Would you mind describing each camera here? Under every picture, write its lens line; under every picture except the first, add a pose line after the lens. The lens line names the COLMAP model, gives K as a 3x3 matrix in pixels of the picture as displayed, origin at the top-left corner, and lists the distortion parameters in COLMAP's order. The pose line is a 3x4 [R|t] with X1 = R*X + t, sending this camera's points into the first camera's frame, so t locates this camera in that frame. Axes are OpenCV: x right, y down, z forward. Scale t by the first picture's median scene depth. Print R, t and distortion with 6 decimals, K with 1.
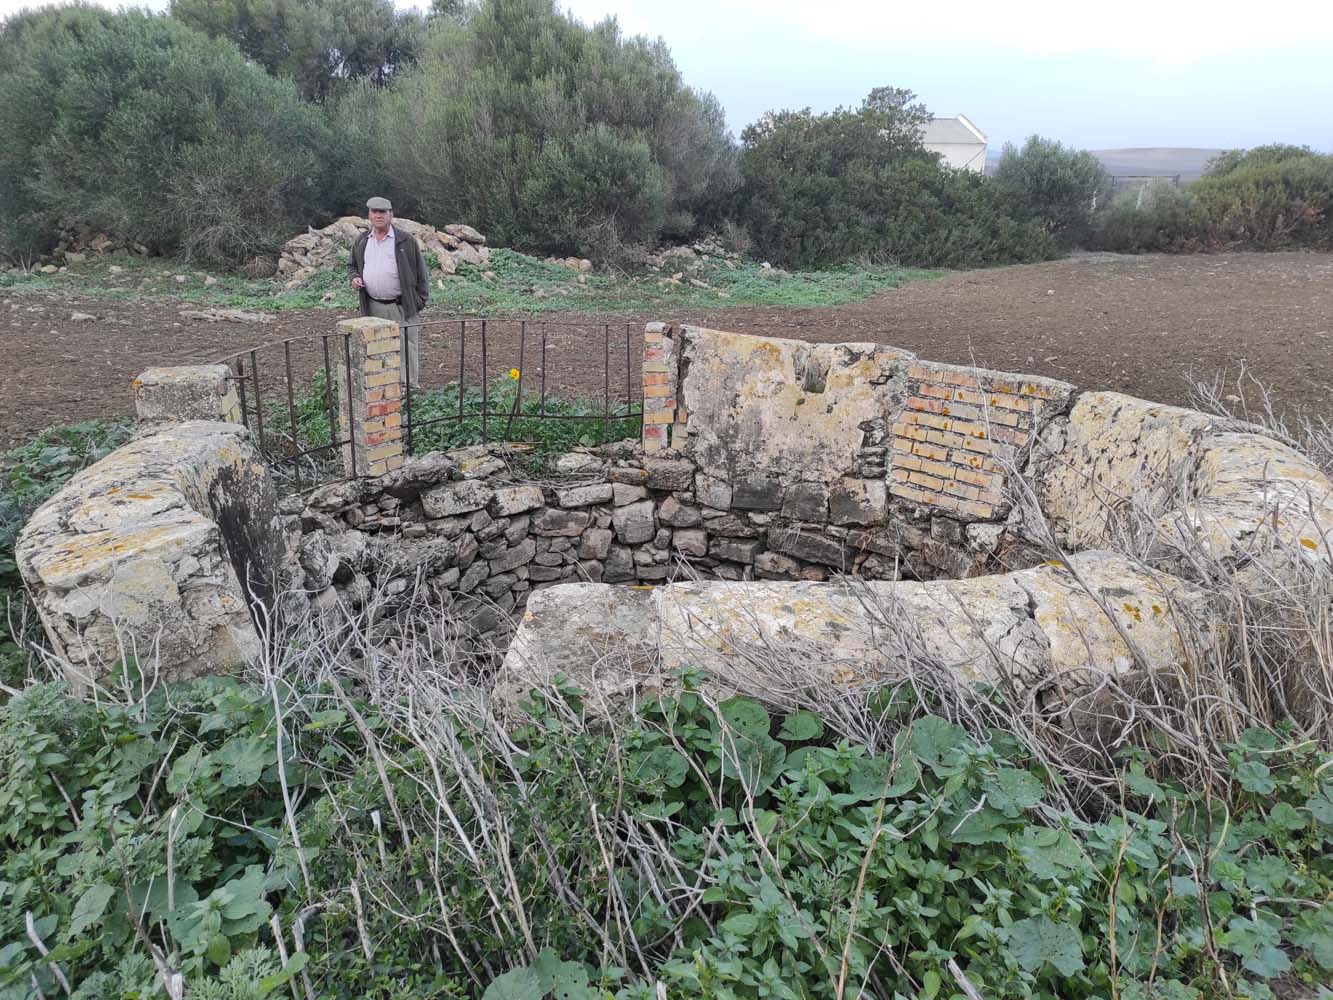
lens RADIAL K [[1001.0, 0, 663.3], [0, 1001.0, 493.4], [0, 0, 1]] dist [0.056724, -0.052149]
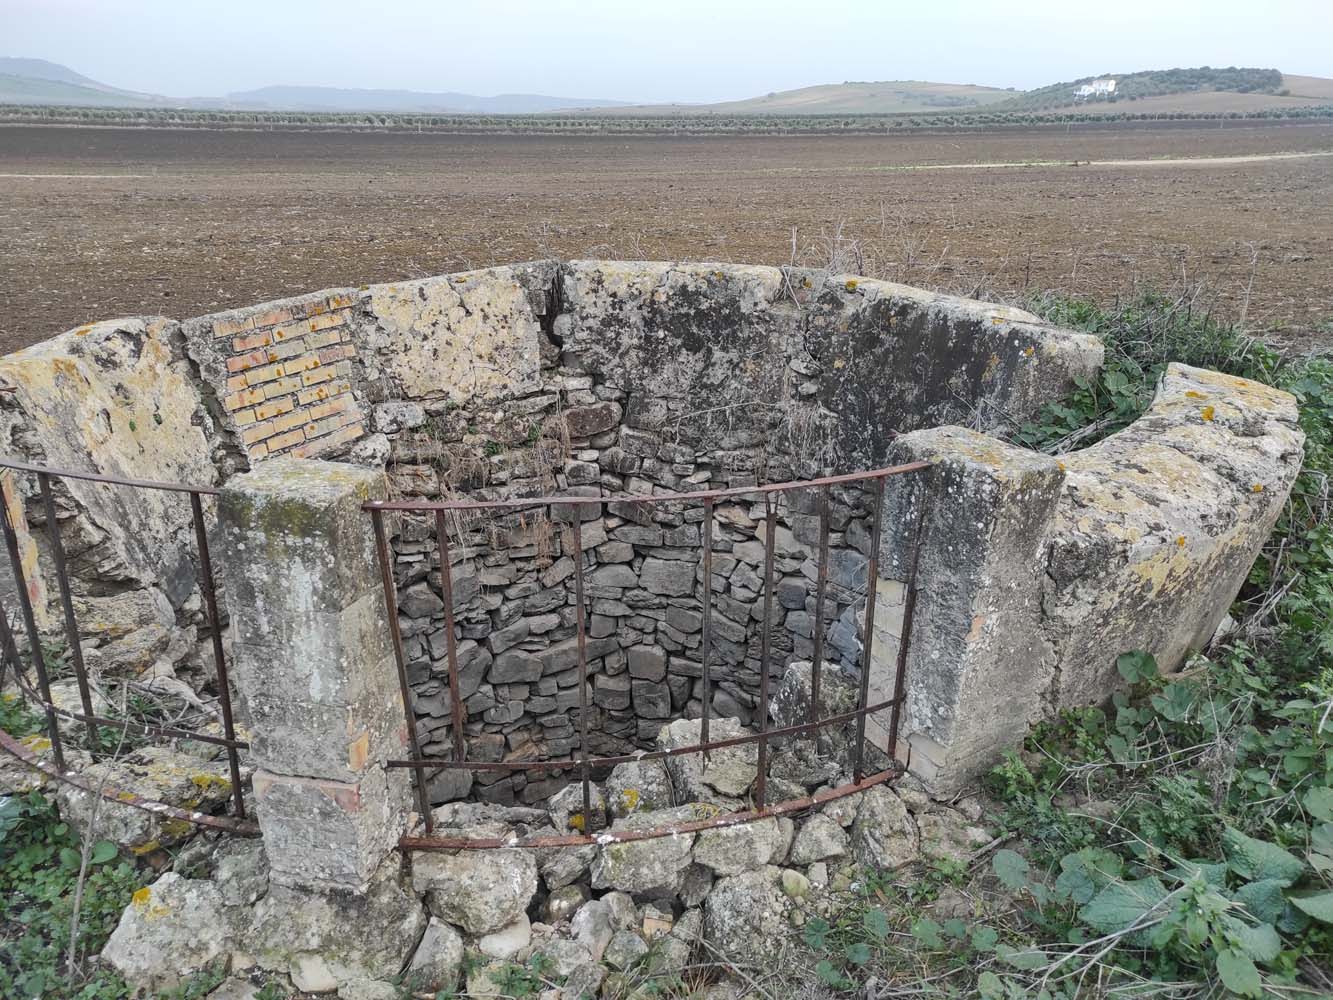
lens RADIAL K [[1001.0, 0, 663.3], [0, 1001.0, 493.4], [0, 0, 1]] dist [0.056724, -0.052149]
pose [[-0.407959, -0.332195, 0.850421, -0.661327], [0.260687, 0.850299, 0.457203, -0.300293], [-0.874992, 0.408213, -0.260288, 0.993673]]
